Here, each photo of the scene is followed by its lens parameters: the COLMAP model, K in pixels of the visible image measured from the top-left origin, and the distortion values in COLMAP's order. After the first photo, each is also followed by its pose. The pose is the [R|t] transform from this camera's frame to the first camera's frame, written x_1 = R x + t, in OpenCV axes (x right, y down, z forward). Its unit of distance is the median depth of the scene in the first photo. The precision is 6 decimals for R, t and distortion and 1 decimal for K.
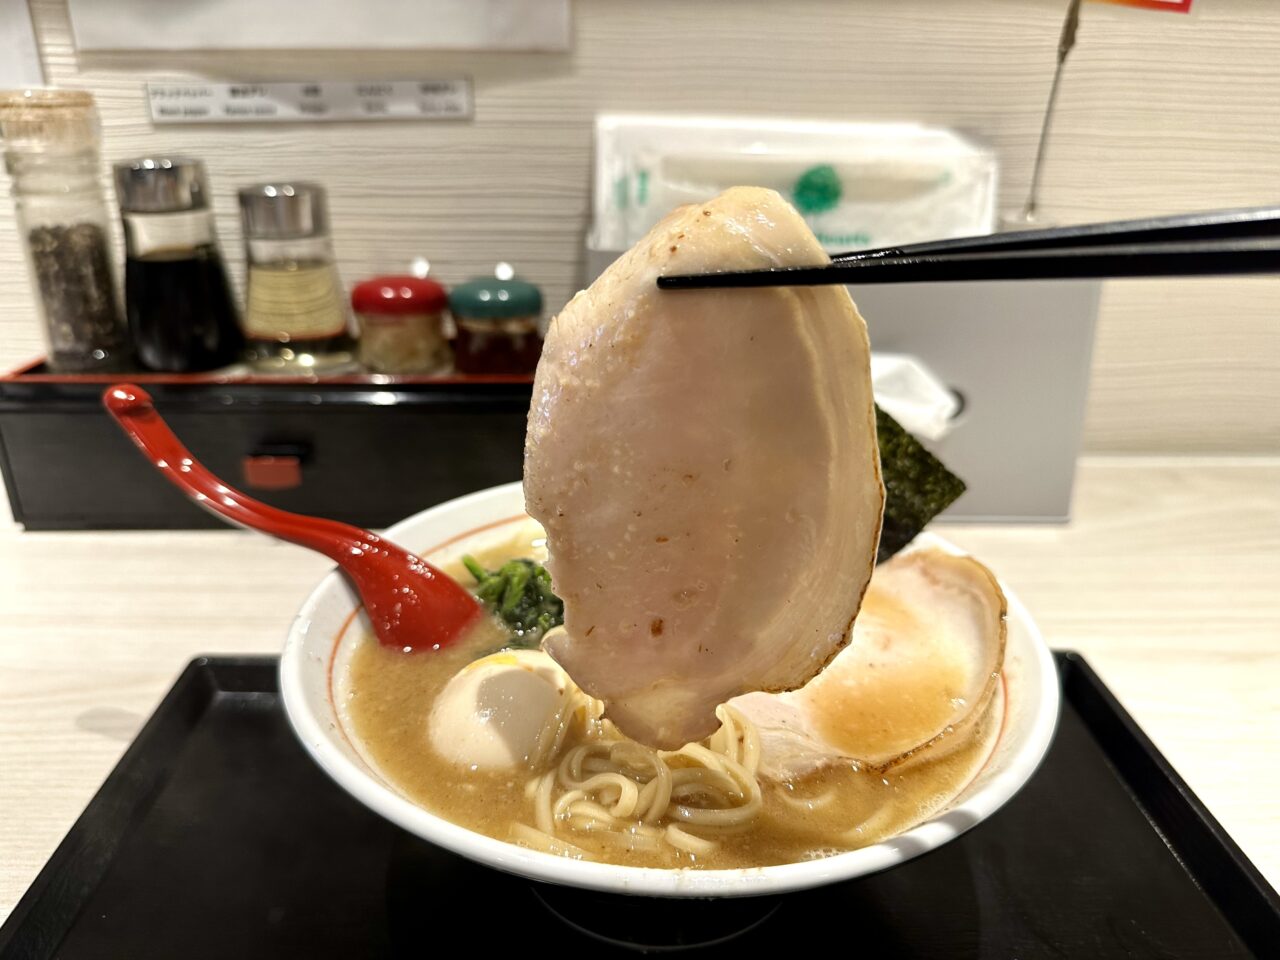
lens RADIAL K [[992.7, 0, 646.5], [0, 992.7, 529.6], [0, 0, 1]] dist [0.055996, -0.167470]
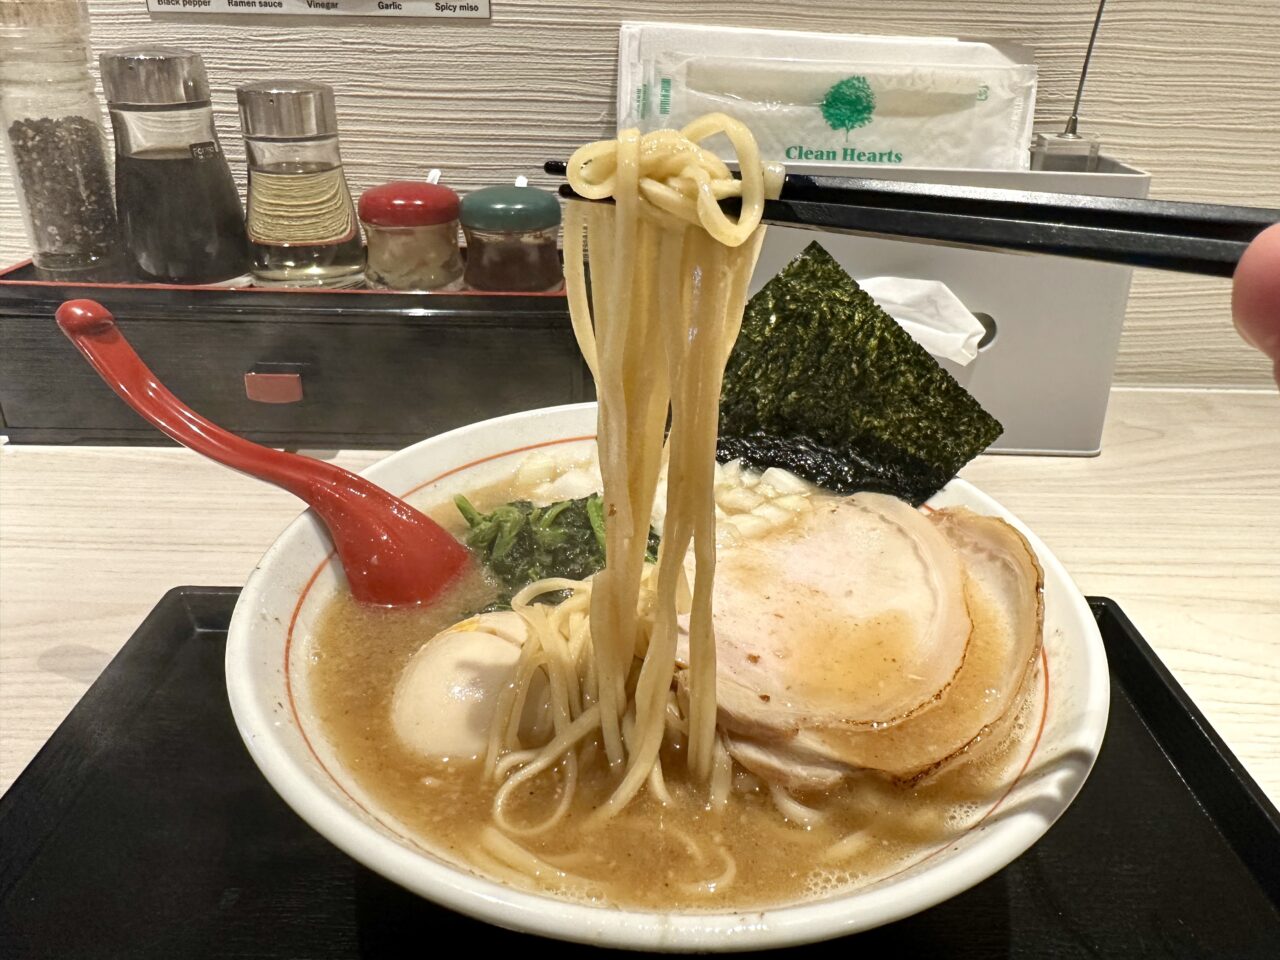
lens RADIAL K [[958.3, 0, 694.8], [0, 958.3, 451.5], [0, 0, 1]] dist [-0.017580, 0.000497]
pose [[0.999655, 0.017925, 0.019202, 0.012557], [-0.018346, 0.999589, 0.022019, -0.023514], [-0.018800, -0.022364, 0.999573, 0.078307]]
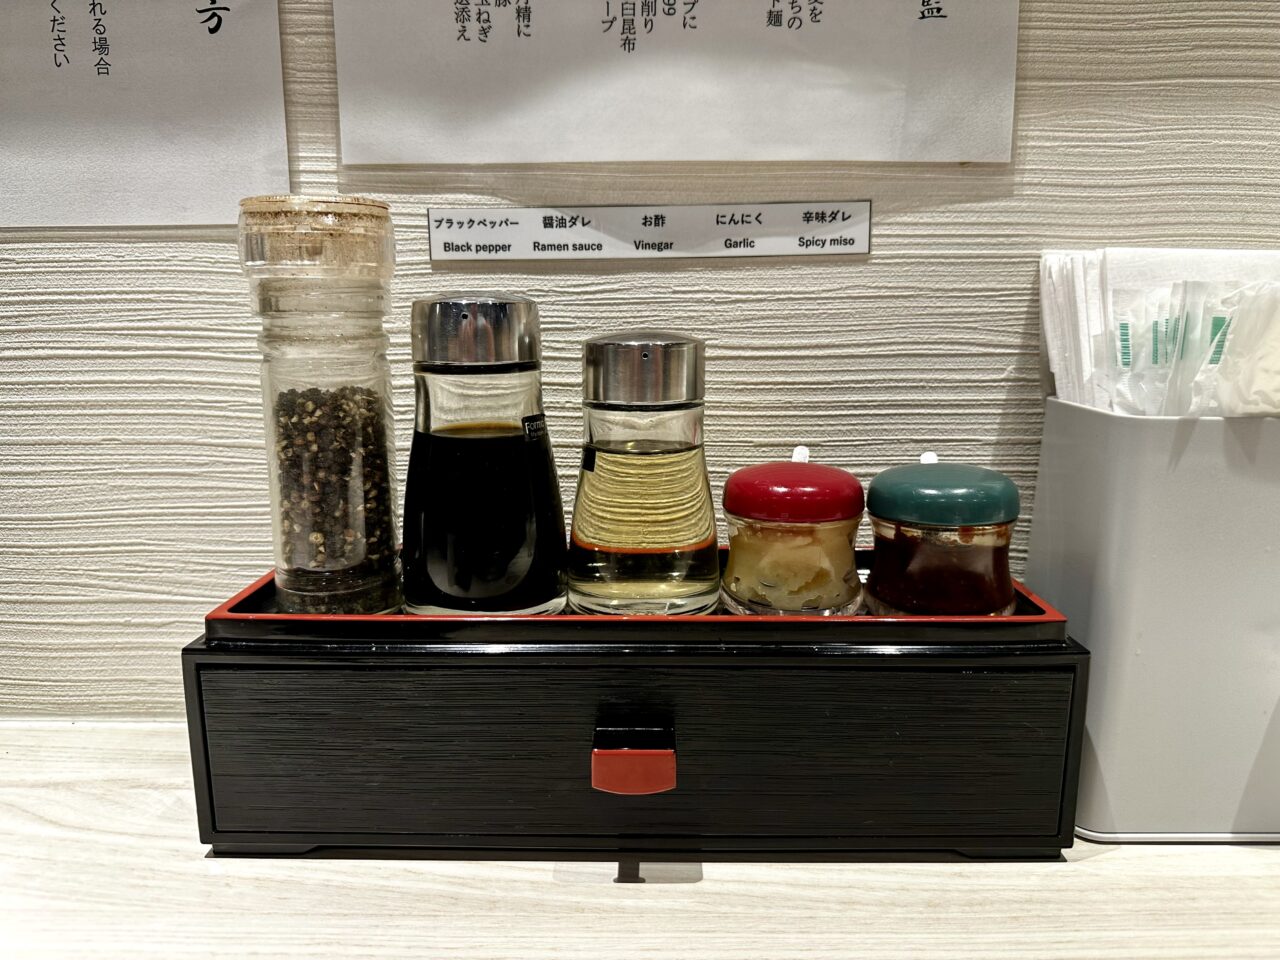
lens RADIAL K [[992.7, 0, 646.5], [0, 992.7, 529.6], [0, 0, 1]] dist [0.055996, -0.167470]
pose [[0.999382, -0.008547, -0.034086, -0.350517], [0.001303, 0.978320, -0.207095, -0.070458], [0.035117, 0.206923, 0.977727, 0.354763]]
